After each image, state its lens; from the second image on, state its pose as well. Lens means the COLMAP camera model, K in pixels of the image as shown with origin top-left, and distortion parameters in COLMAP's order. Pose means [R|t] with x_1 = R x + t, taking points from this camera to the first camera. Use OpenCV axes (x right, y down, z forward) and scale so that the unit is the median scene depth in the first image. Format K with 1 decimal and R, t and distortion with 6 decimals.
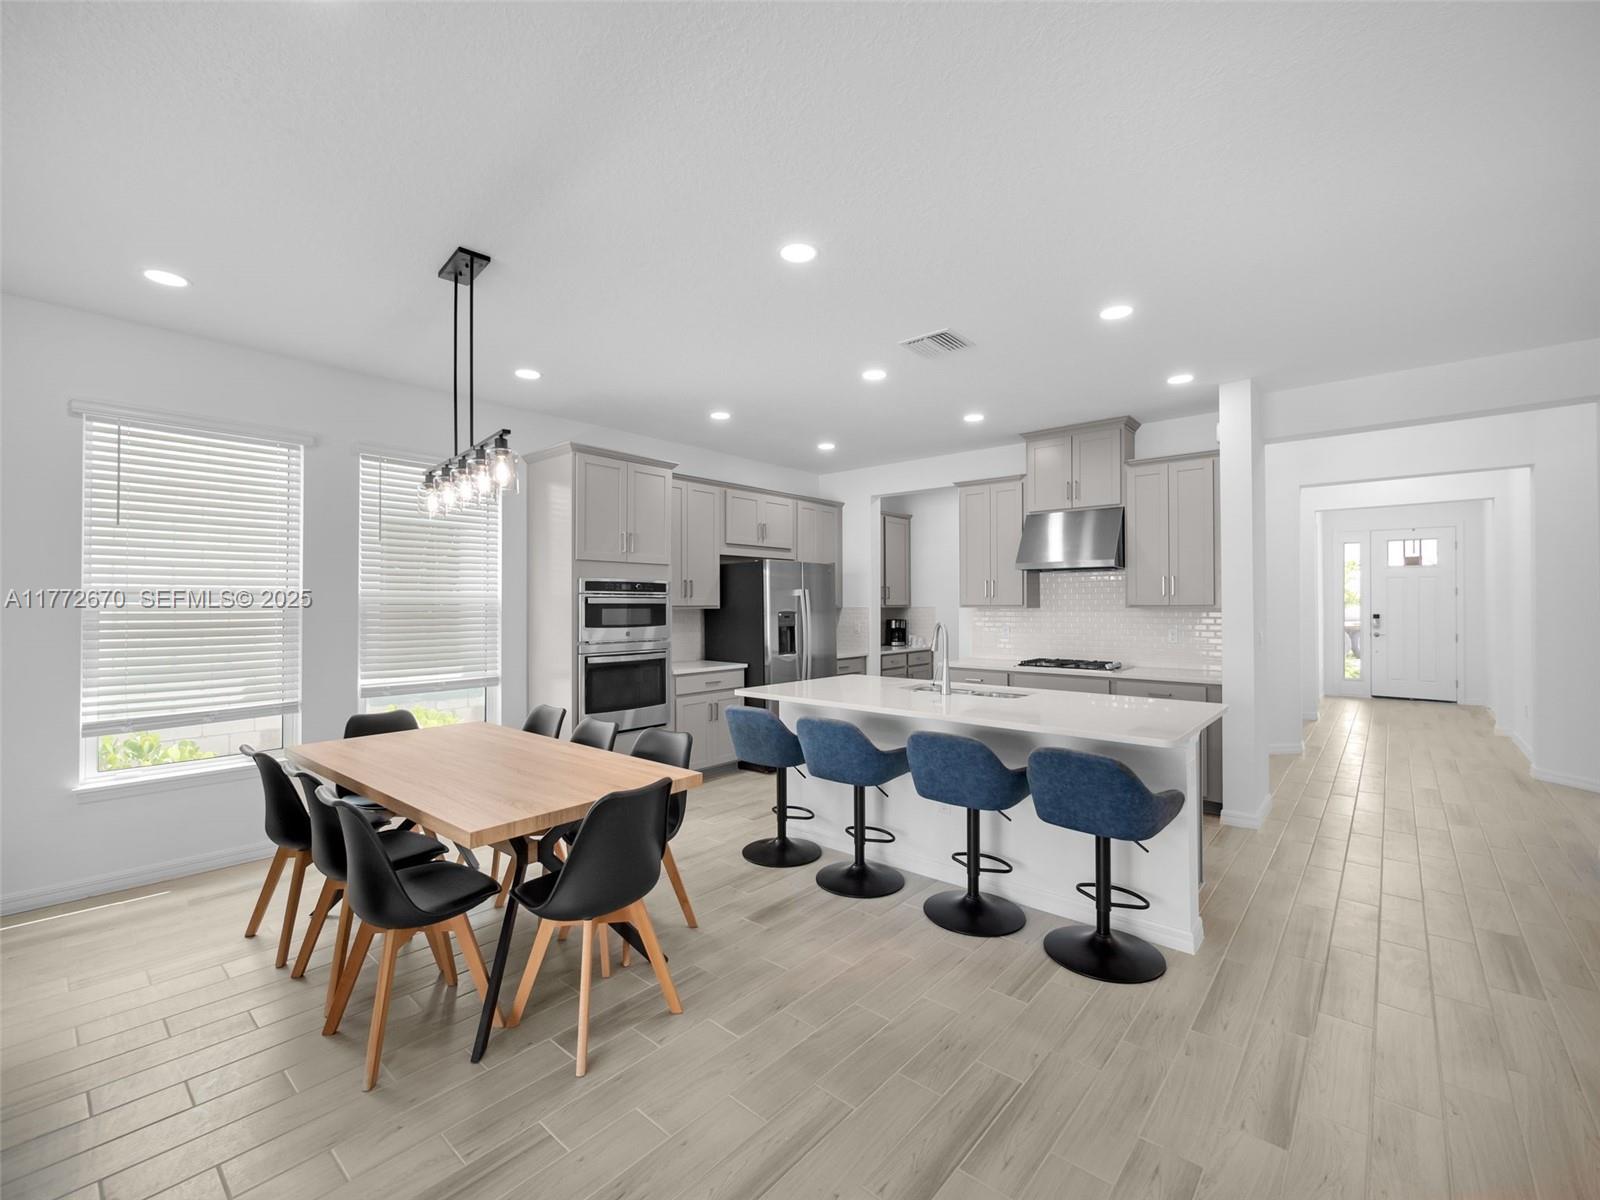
lens RADIAL K [[689.9, 0, 794.0], [0, 689.9, 594.3], [0, 0, 1]] dist [-0.002152, -0.000033]
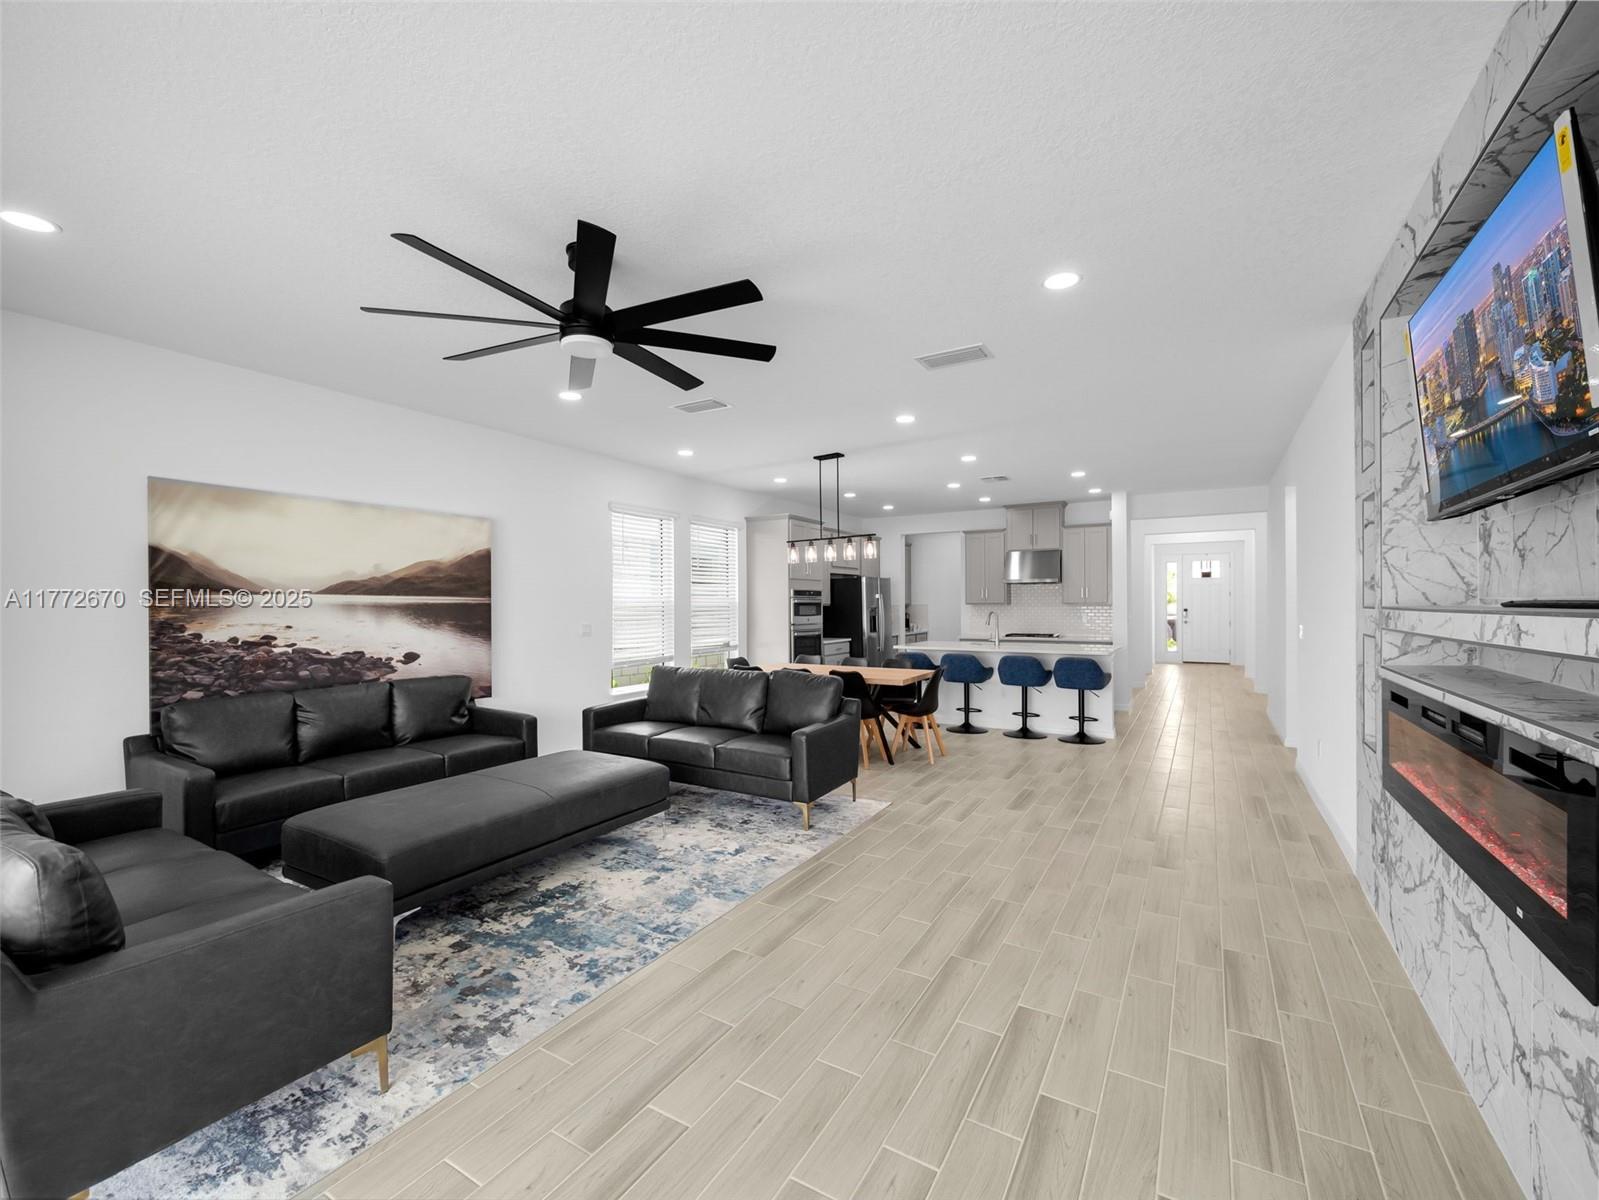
lens RADIAL K [[677.1, 0, 799.5], [0, 677.1, 600.0], [0, 0, 1]] dist [-0.001019, 0.000607]
pose [[0.984367, -0.002034, 0.176118, -0.537629], [0.000606, 0.999966, 0.008163, -0.007315], [-0.176128, -0.007929, 0.984335, -0.671504]]
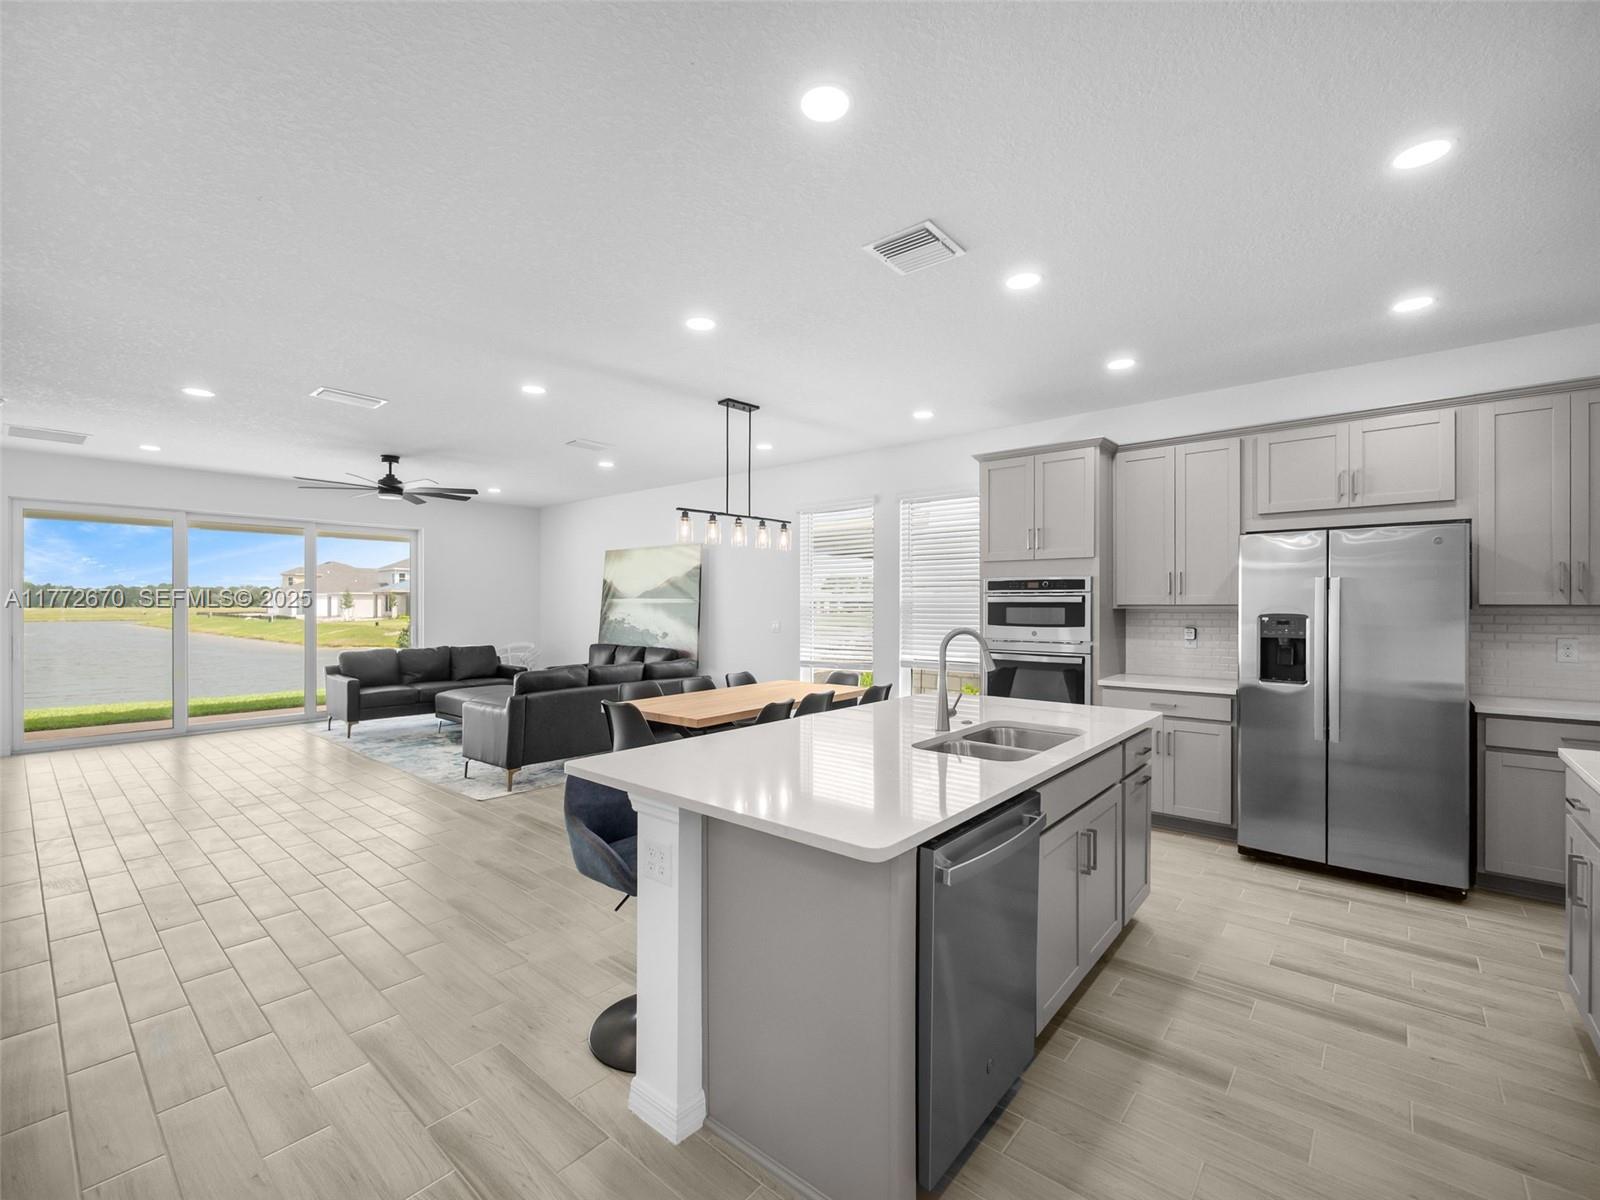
lens RADIAL K [[682.1, 0, 791.8], [0, 682.1, 606.4], [0, 0, 1]] dist [0.000243, 0.000679]
pose [[0.006180, 0.003918, -0.999973, 0.666595], [0.013665, 0.999899, 0.004002, 0.009973], [0.999888, -0.013689, 0.006126, 0.613550]]
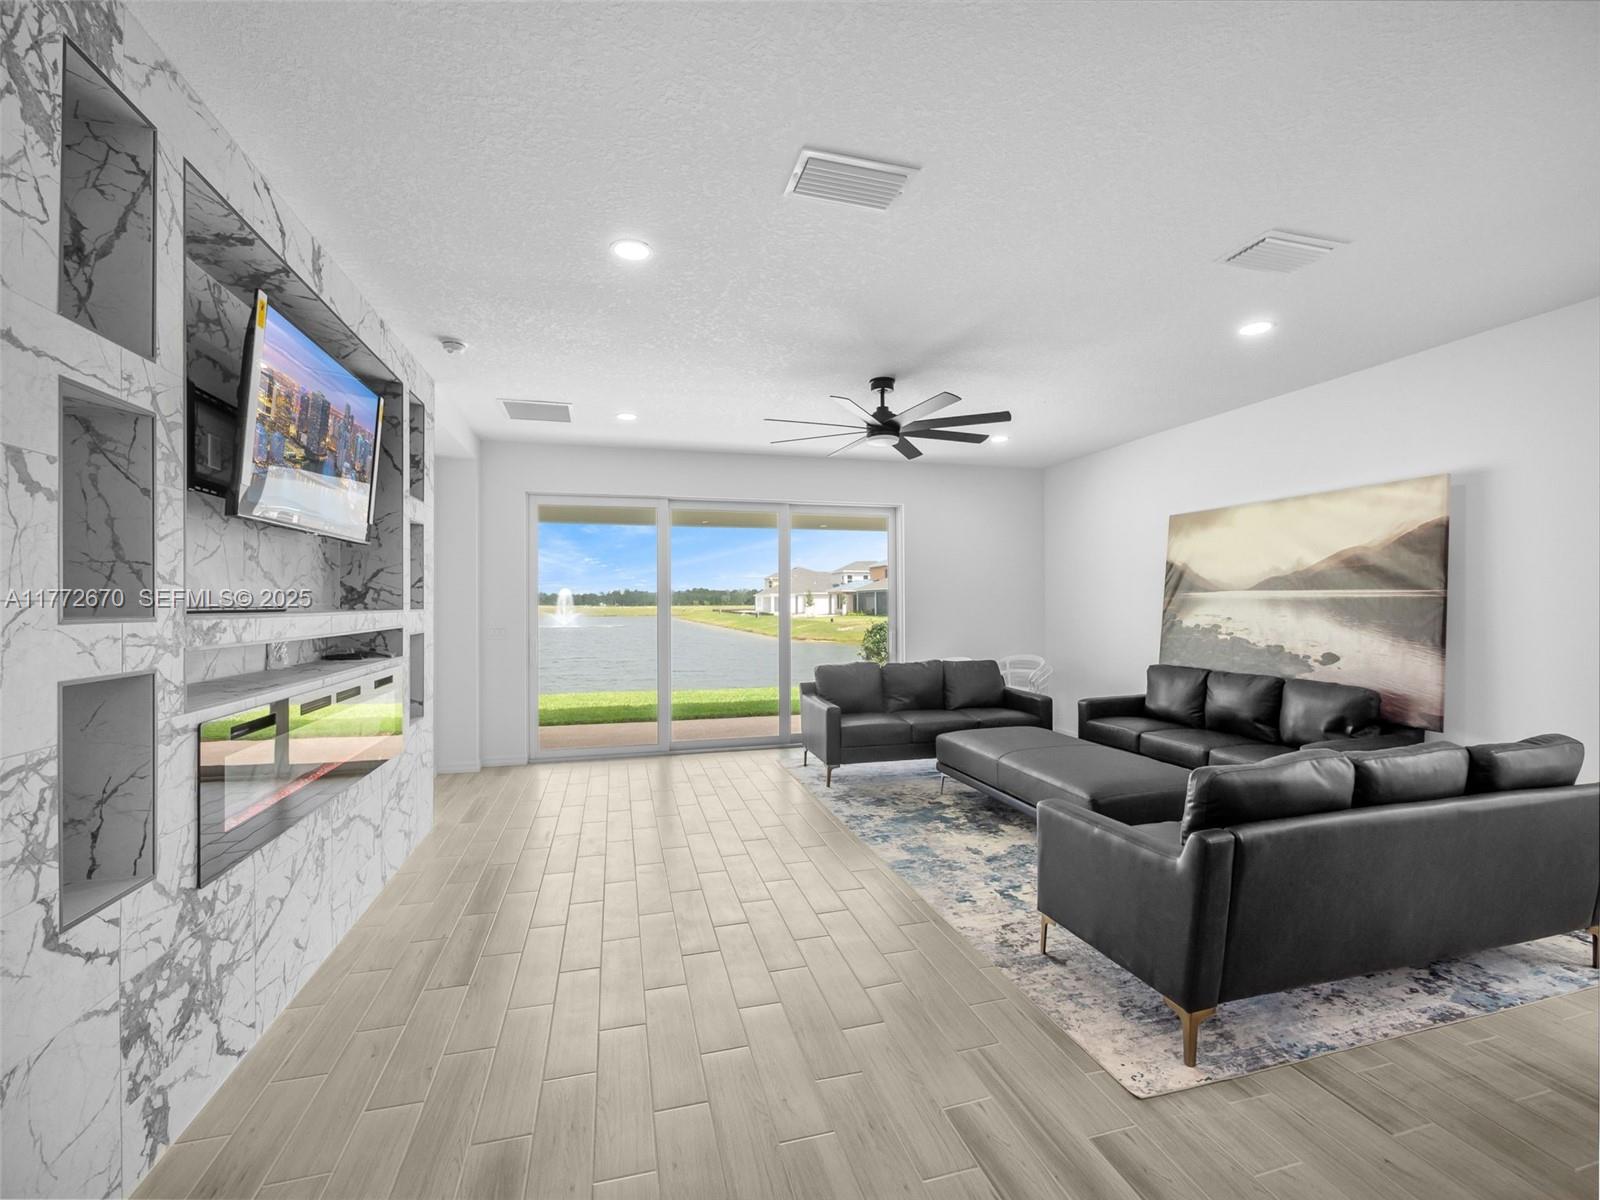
lens RADIAL K [[677.6, 0, 800.0], [0, 677.6, 600.0], [0, 0, 1]] dist [-0.001019, 0.000607]
pose [[-0.551202, 0.000786, -0.834371, 0.146844], [0.017995, 0.999778, -0.010946, 0.004435], [0.834178, -0.021048, -0.551094, 0.249360]]
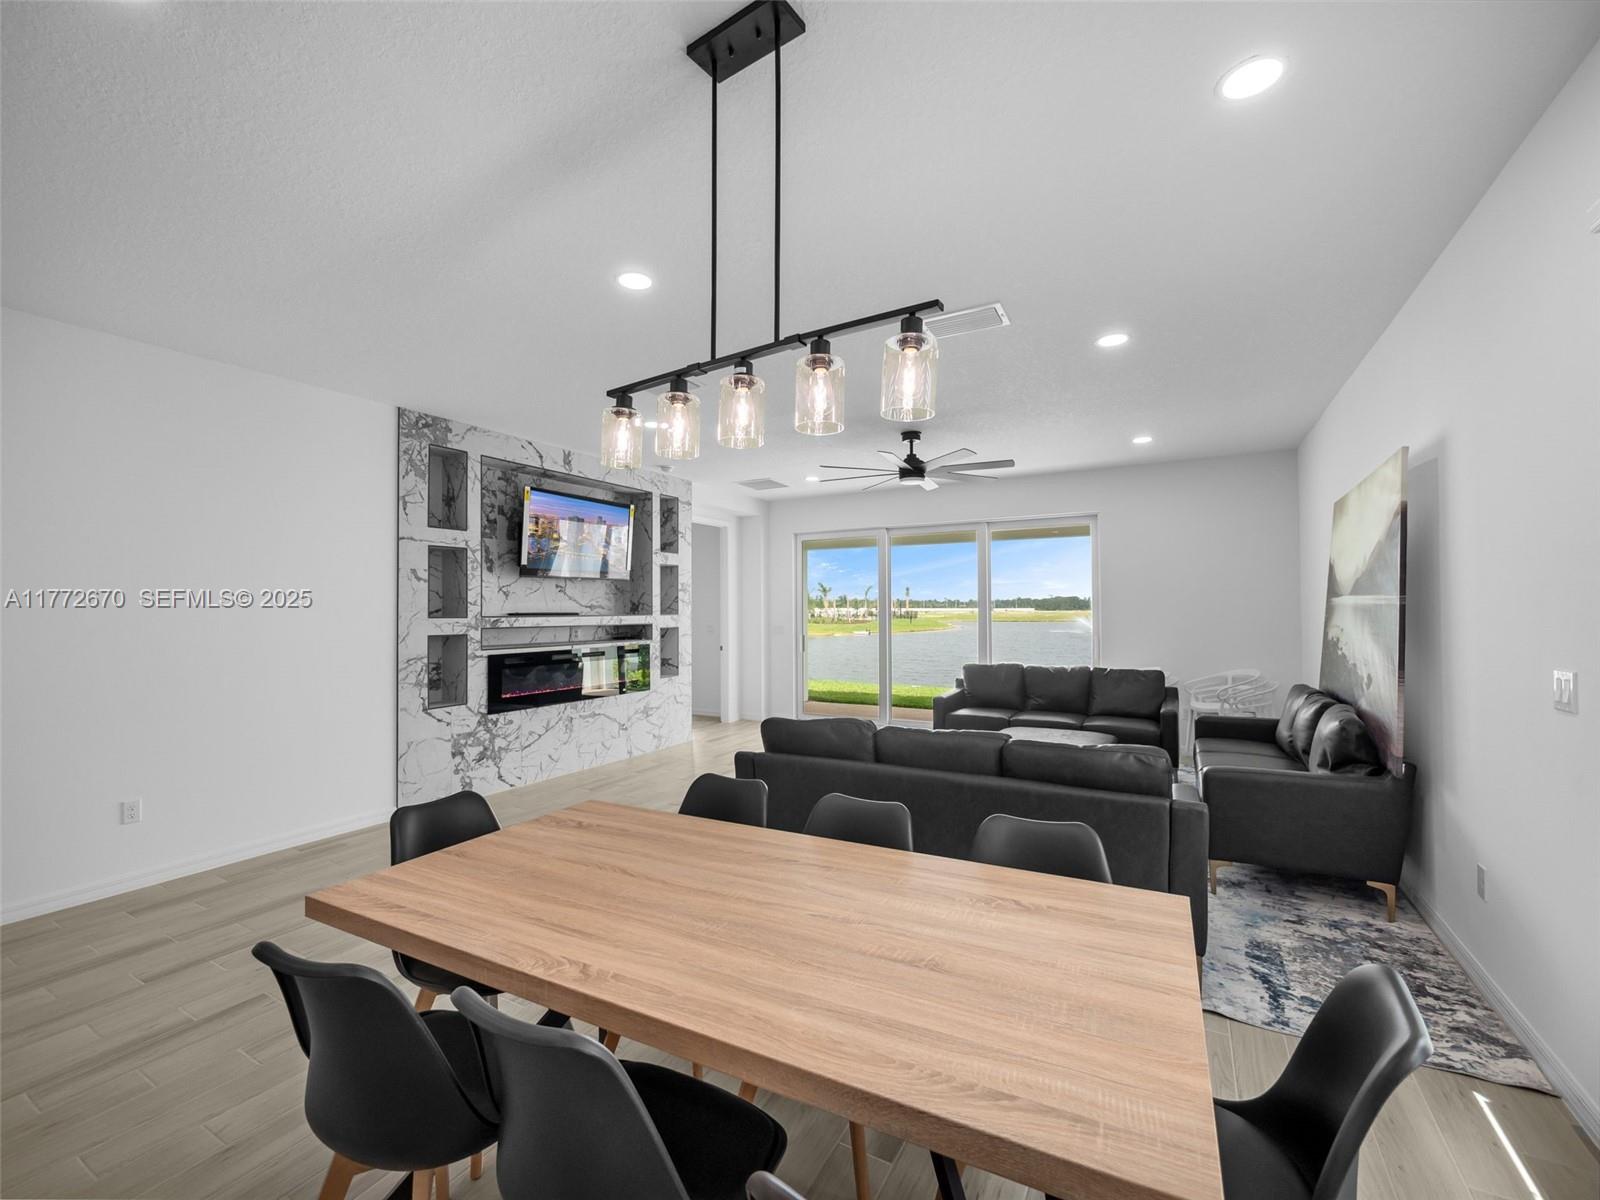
lens RADIAL K [[677.6, 0, 800.0], [0, 677.6, 600.0], [0, 0, 1]] dist [-0.001019, 0.000607]
pose [[-0.977848, 0.004427, -0.209271, -0.218749], [0.010878, 0.999500, -0.029685, 0.013883], [0.209035, -0.031304, -0.977407, 0.859577]]
